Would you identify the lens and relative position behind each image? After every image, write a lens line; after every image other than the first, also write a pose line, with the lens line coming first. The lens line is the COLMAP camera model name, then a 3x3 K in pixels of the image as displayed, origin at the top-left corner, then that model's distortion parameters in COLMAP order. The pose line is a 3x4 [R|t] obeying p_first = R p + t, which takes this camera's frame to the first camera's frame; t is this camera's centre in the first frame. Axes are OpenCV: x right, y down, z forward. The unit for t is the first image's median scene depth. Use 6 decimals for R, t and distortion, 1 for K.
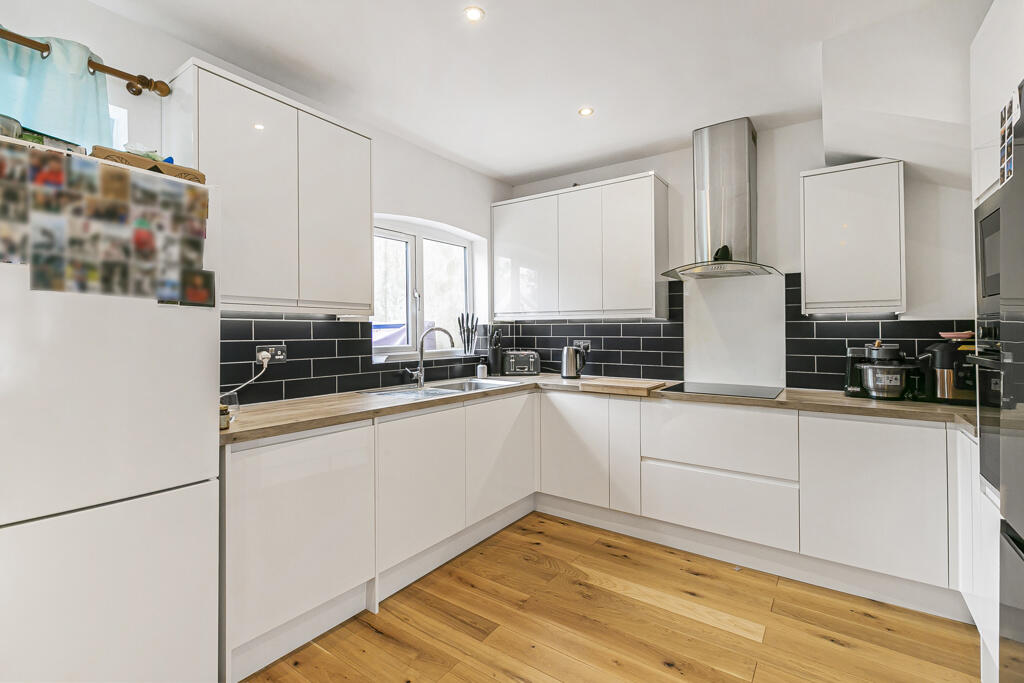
lens RADIAL K [[455.1, 0, 511.1], [0, 455.1, 333.0], [0, 0, 1]] dist [0.000296, -0.000605]
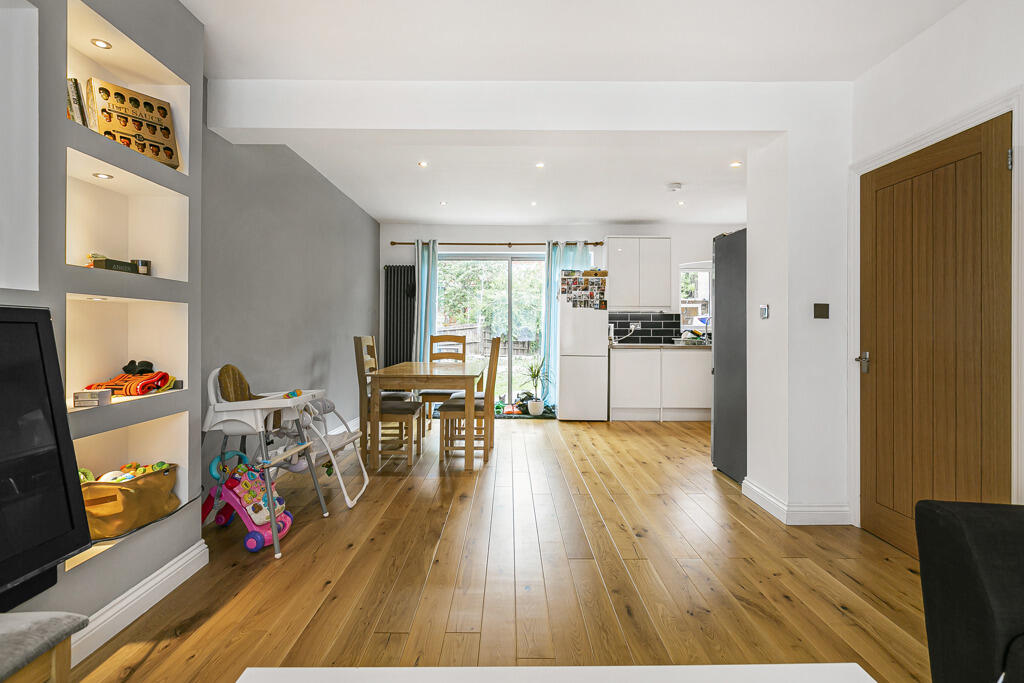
lens RADIAL K [[500.6, 0, 512.0], [0, 500.6, 335.6], [0, 0, 1]] dist [-0.000252, -0.000003]
pose [[0.580714, 0.007062, -0.814077, 2.111824], [-0.003895, 0.999975, 0.005896, 0.126215], [0.814098, -0.000253, 0.580727, -1.899215]]
